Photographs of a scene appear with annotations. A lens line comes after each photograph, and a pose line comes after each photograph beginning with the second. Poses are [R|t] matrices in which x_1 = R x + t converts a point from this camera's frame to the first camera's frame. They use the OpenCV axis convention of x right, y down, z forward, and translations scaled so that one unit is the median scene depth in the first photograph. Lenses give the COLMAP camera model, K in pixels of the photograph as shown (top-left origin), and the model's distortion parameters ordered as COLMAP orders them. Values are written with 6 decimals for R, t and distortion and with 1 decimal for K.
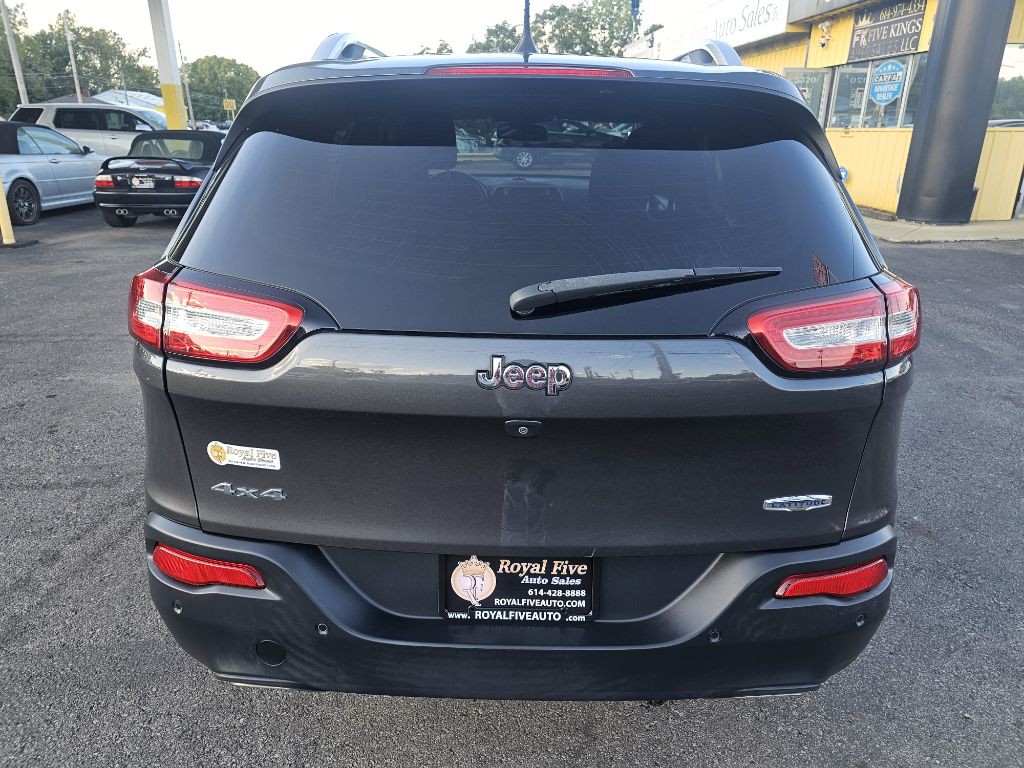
lens RADIAL K [[686.8, 0, 509.5], [0, 686.8, 389.5], [0, 0, 1]] dist [0.048261, -0.034959]
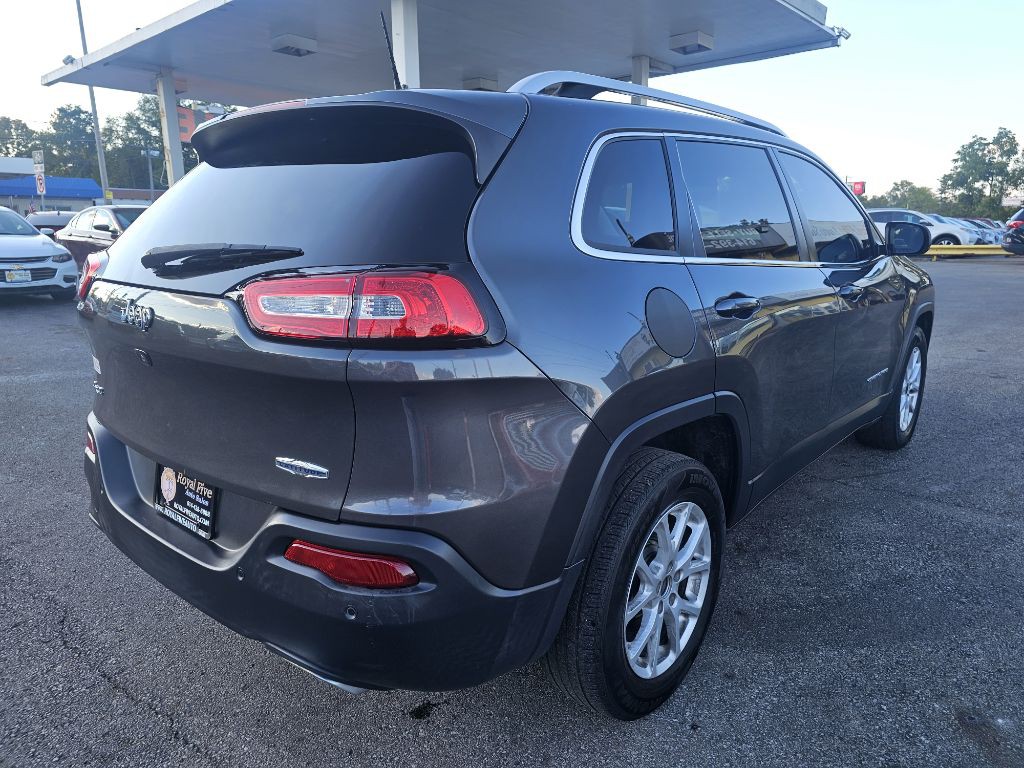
lens RADIAL K [[686.8, 0, 533.5], [0, 686.8, 386.6], [0, 0, 1]] dist [0.048261, -0.034959]
pose [[0.780384, 0.136376, -0.610248, 1.243384], [-0.217199, 0.974280, -0.060026, 0.025938], [0.586366, 0.179388, 0.789933, 0.327669]]
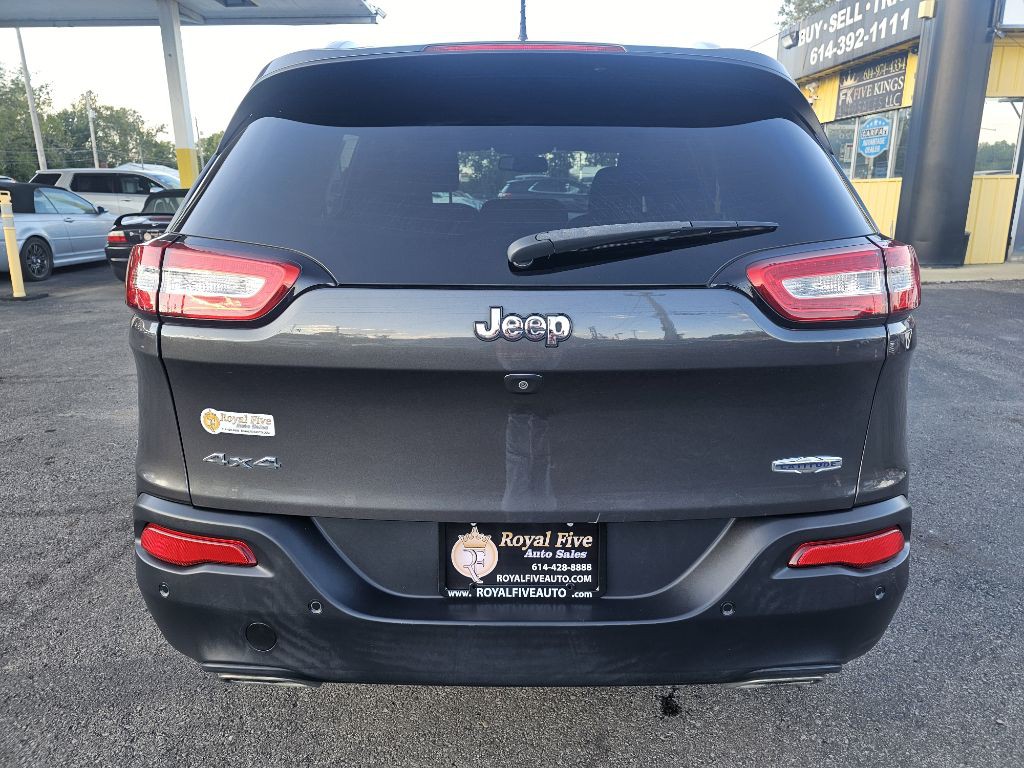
lens RADIAL K [[686.8, 0, 519.6], [0, 686.8, 379.1], [0, 0, 1]] dist [0.048261, -0.034959]
pose [[0.999907, -0.012528, 0.005310, 0.008353], [0.012997, 0.994877, -0.100256, 0.127816], [-0.004027, 0.100316, 0.994948, 0.020589]]
